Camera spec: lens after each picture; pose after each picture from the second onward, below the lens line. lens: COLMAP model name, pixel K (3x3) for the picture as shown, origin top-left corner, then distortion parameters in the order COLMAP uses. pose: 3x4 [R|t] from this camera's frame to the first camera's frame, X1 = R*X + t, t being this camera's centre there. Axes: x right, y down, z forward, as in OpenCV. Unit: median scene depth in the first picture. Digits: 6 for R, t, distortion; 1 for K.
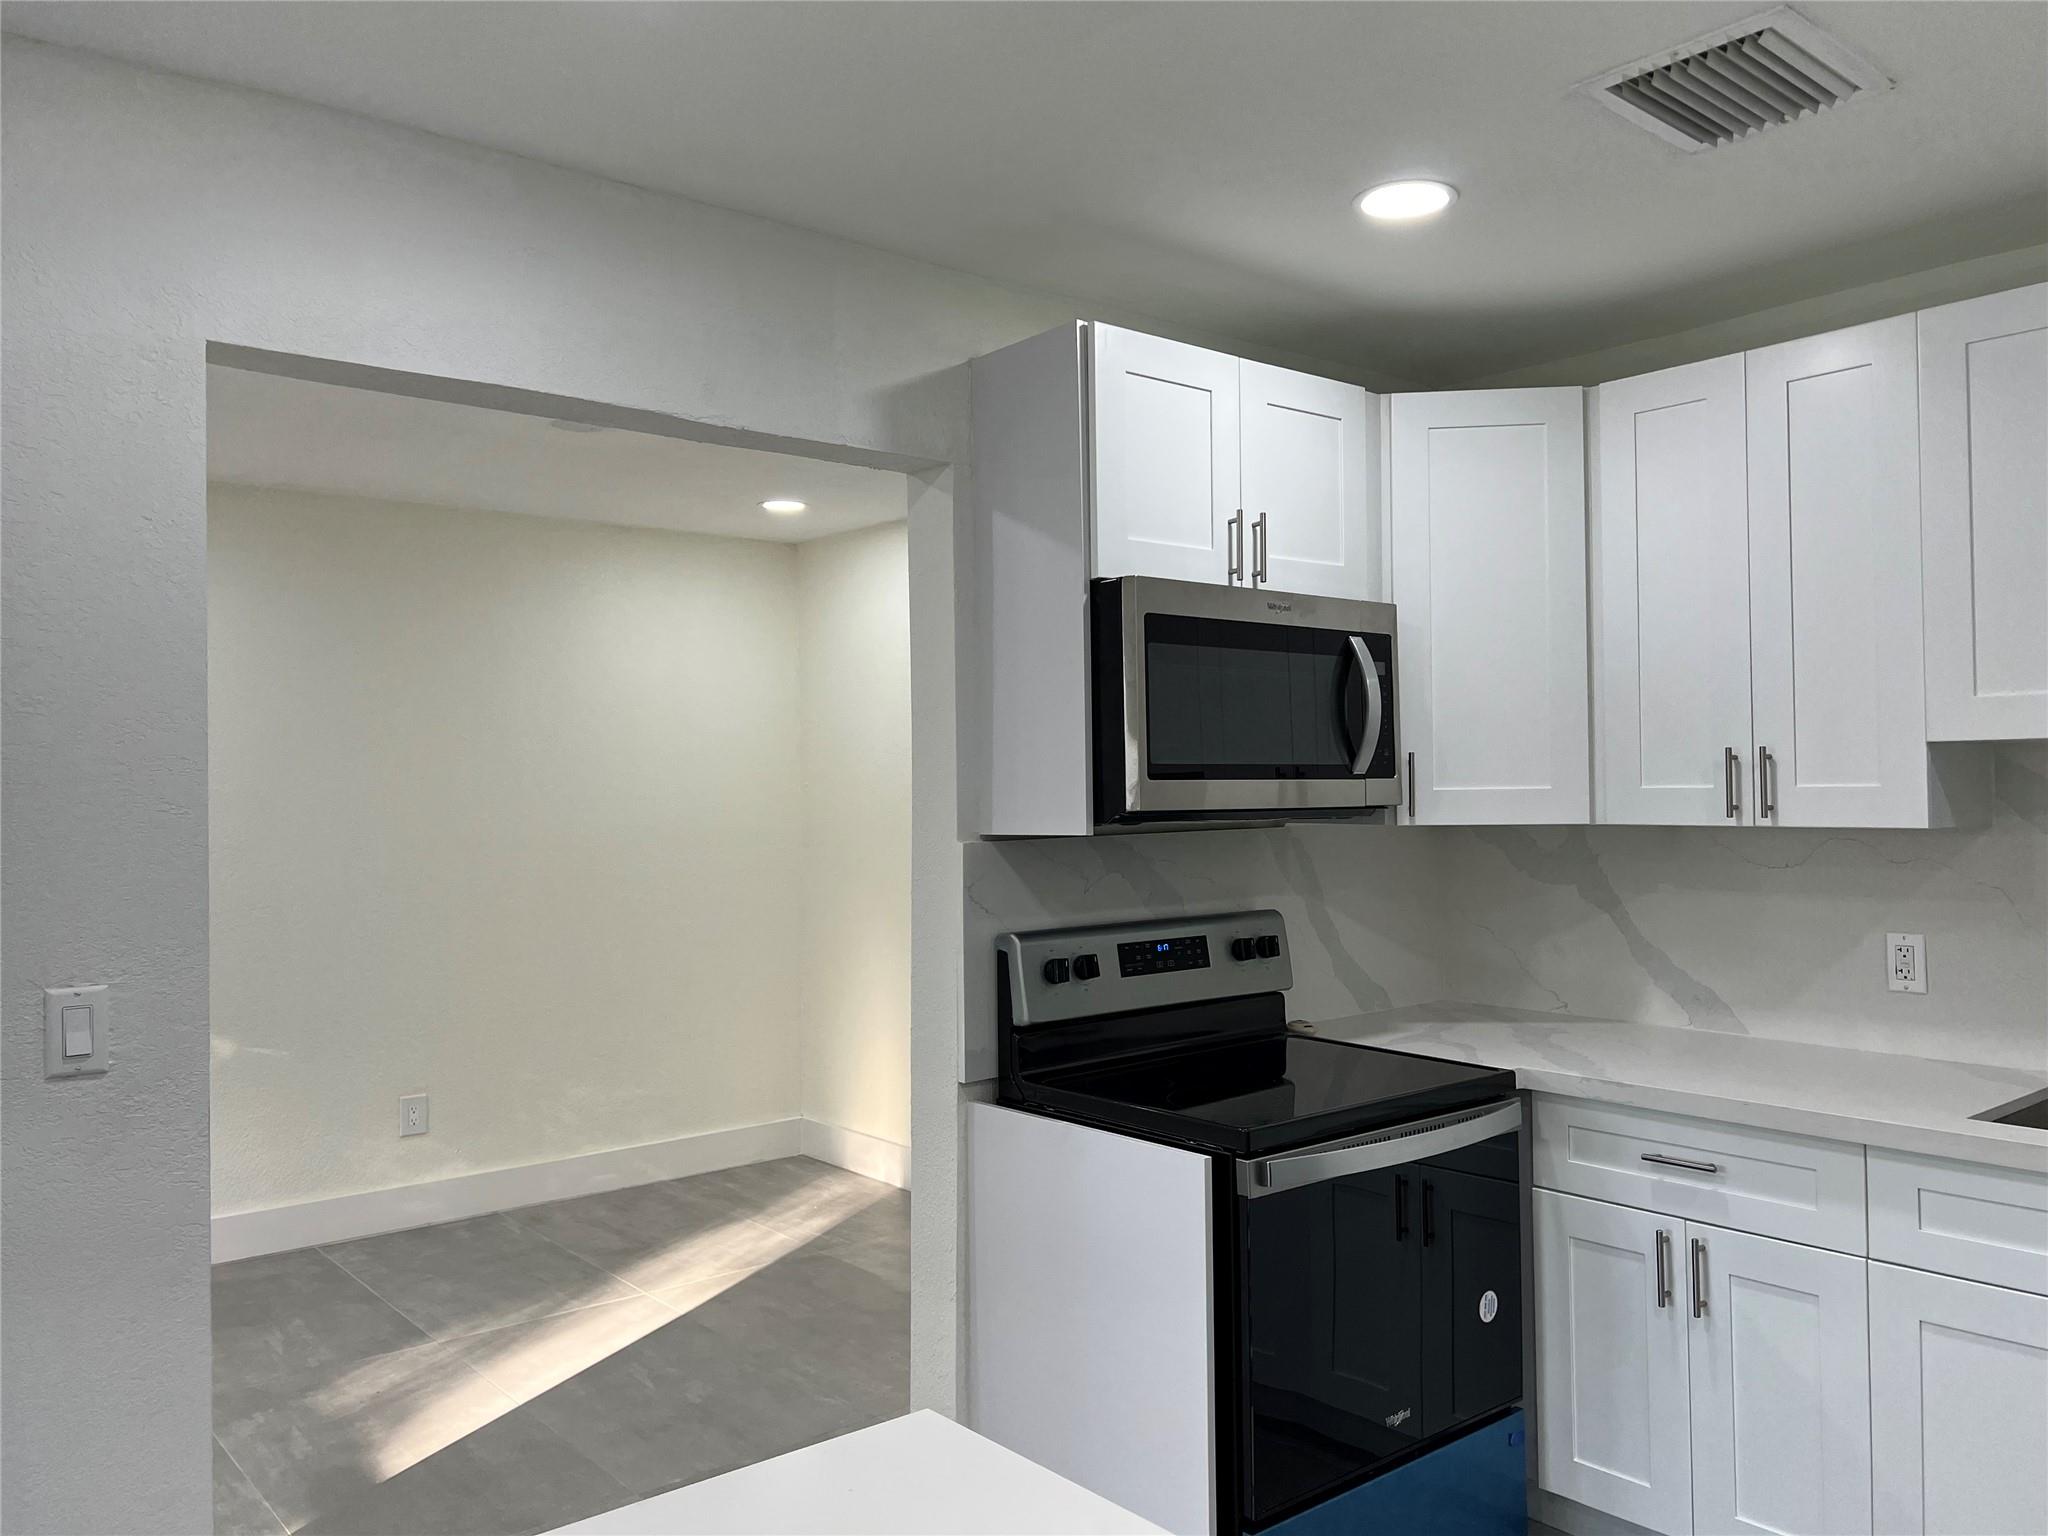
lens RADIAL K [[1539.3, 0, 1007.6], [0, 1539.3, 771.8], [0, 0, 1]] dist [0.071821, -0.124148]
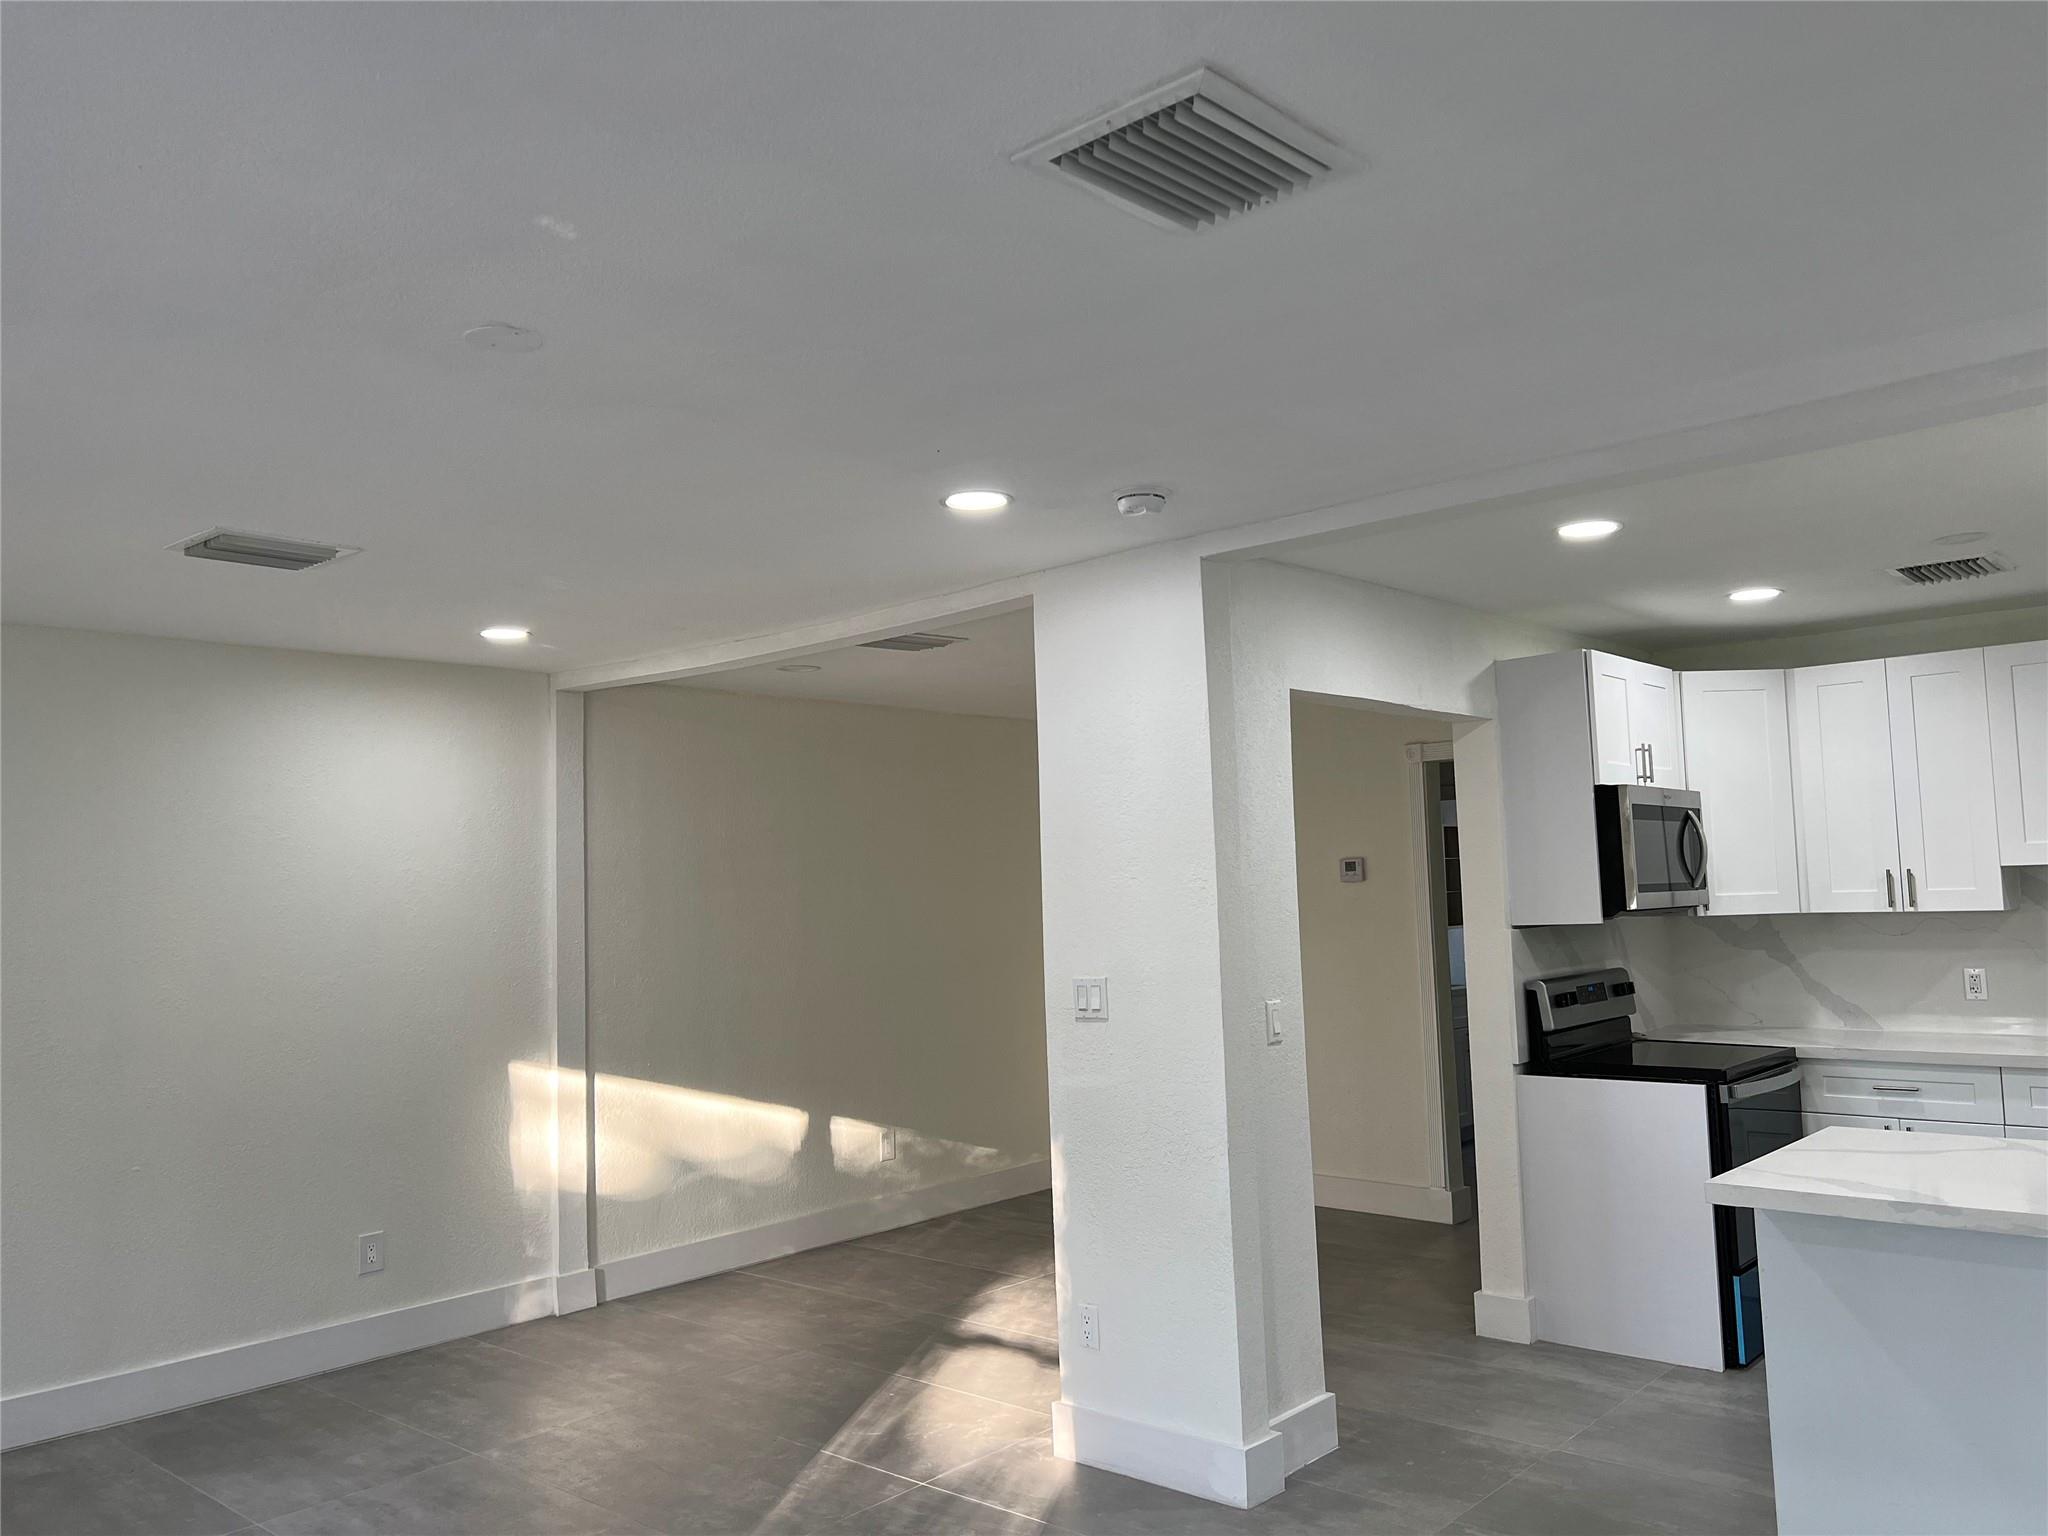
lens RADIAL K [[1555.4, 0, 1023.6], [0, 1555.4, 788.4], [0, 0, 1]] dist [0.043596, -0.042305]
pose [[0.987476, -0.008843, 0.157523, -0.885850], [0.018241, 0.998132, -0.058313, -0.022656], [-0.156713, 0.060456, 0.985792, -0.724614]]
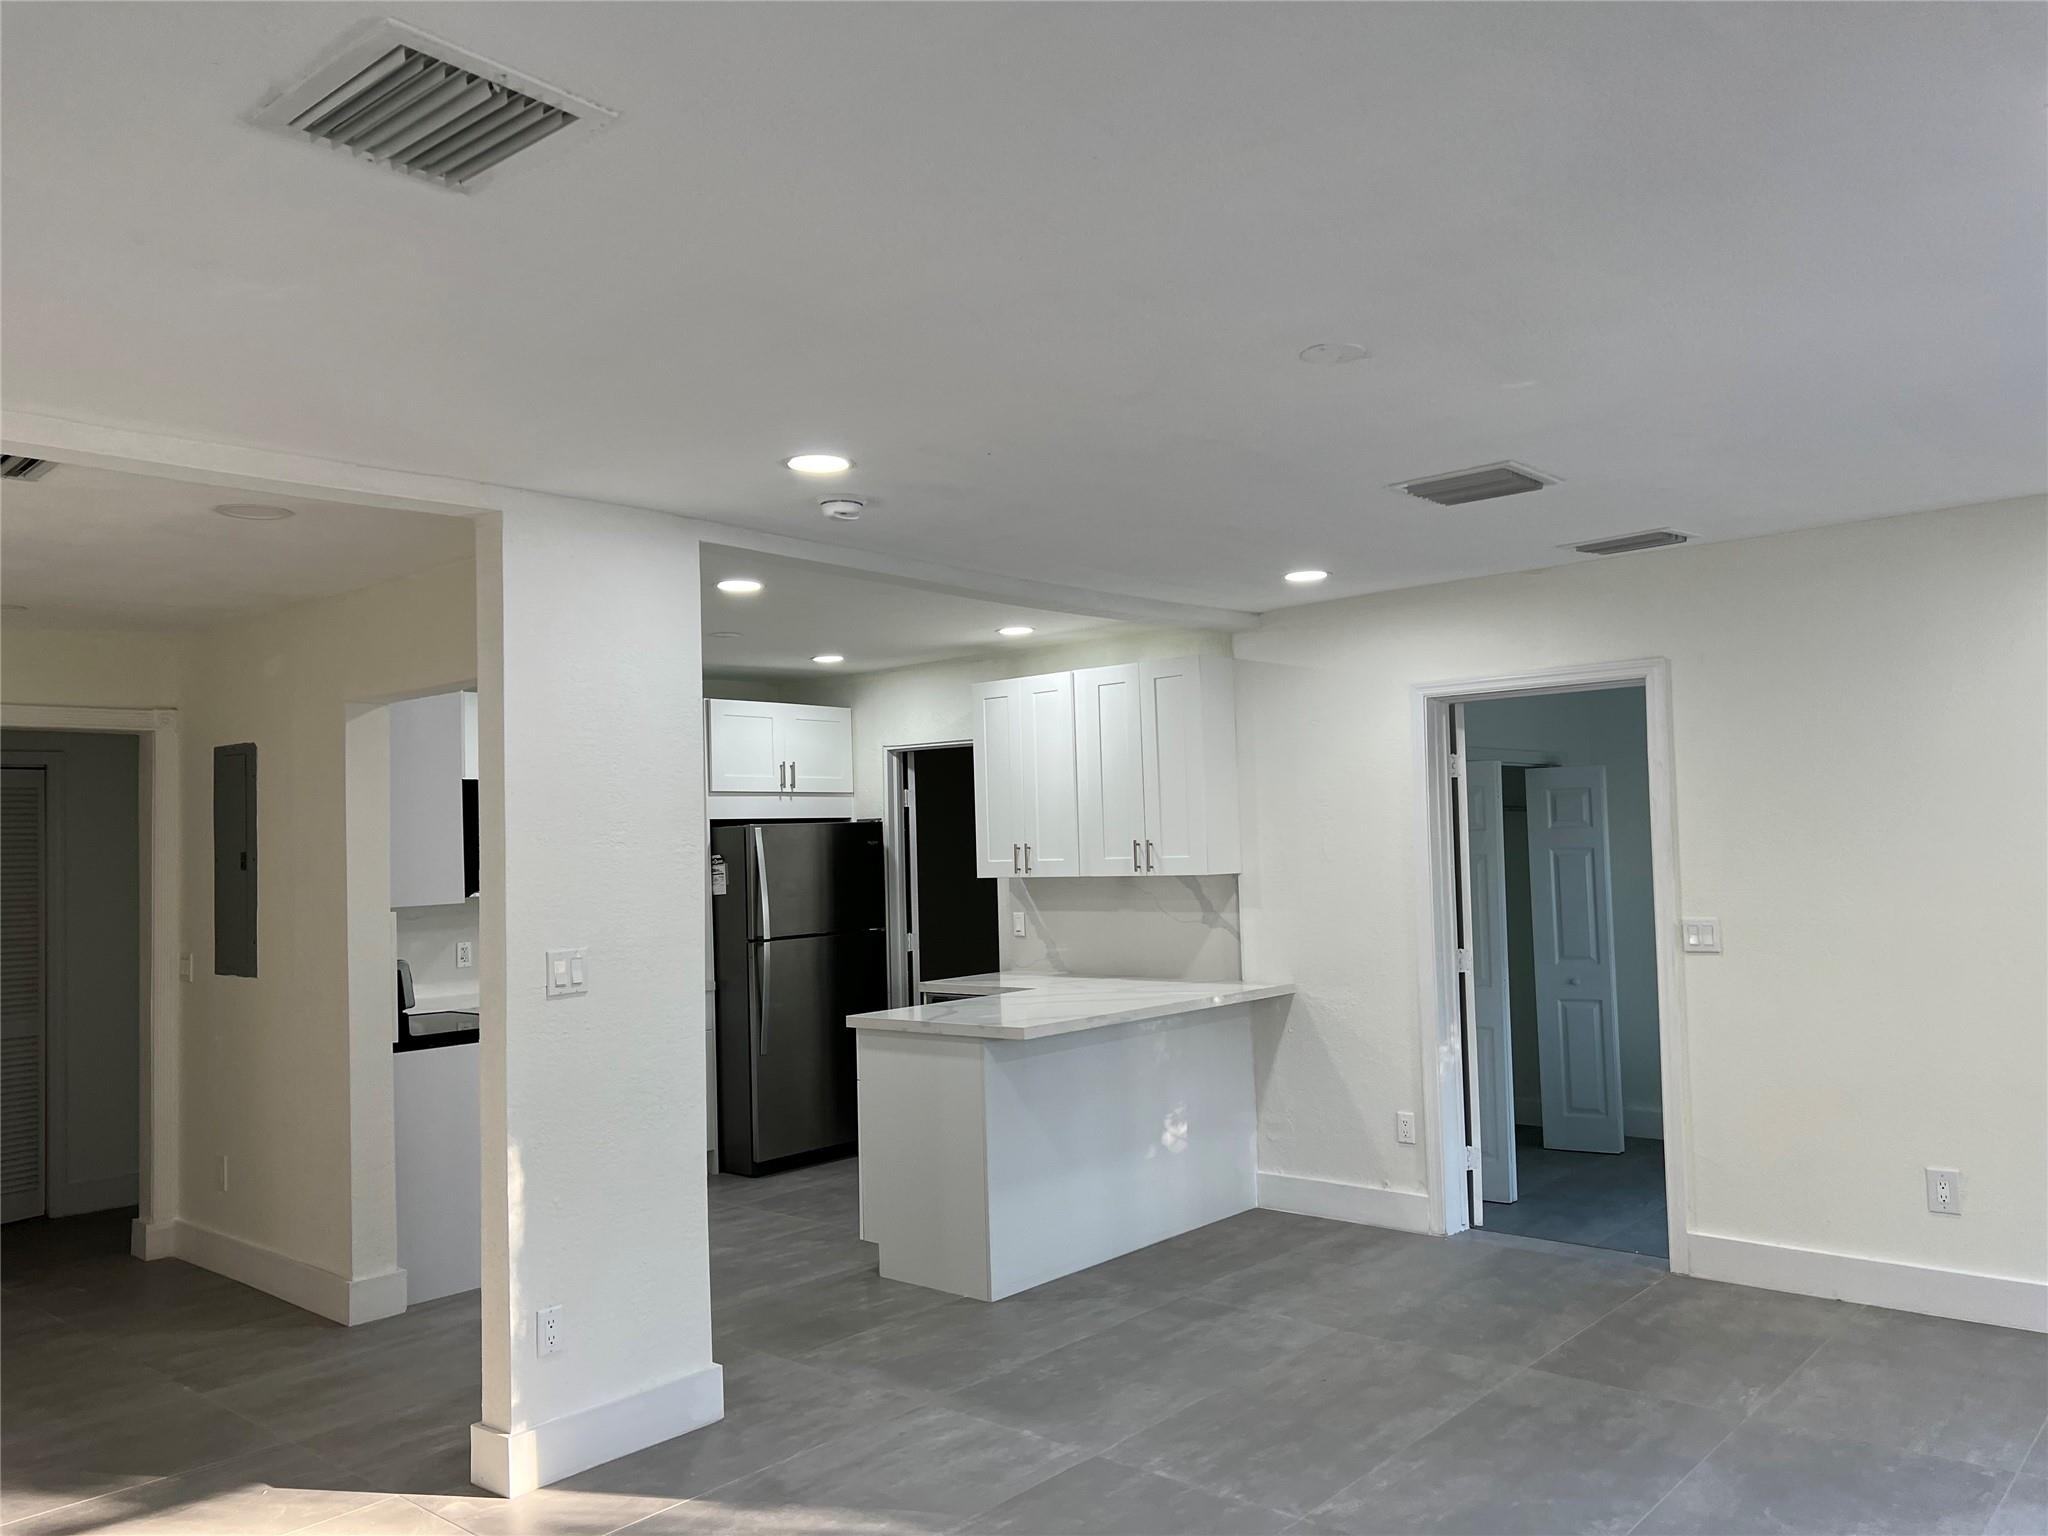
lens RADIAL K [[1562.1, 0, 1024.0], [0, 1562.1, 768.0], [0, 0, 1]] dist [0.049736, -0.049994]
pose [[-0.145094, 0.062402, 0.987448, -2.034889], [0.024647, 0.997927, -0.059443, 0.002847], [-0.989111, 0.015713, -0.146331, 0.533014]]
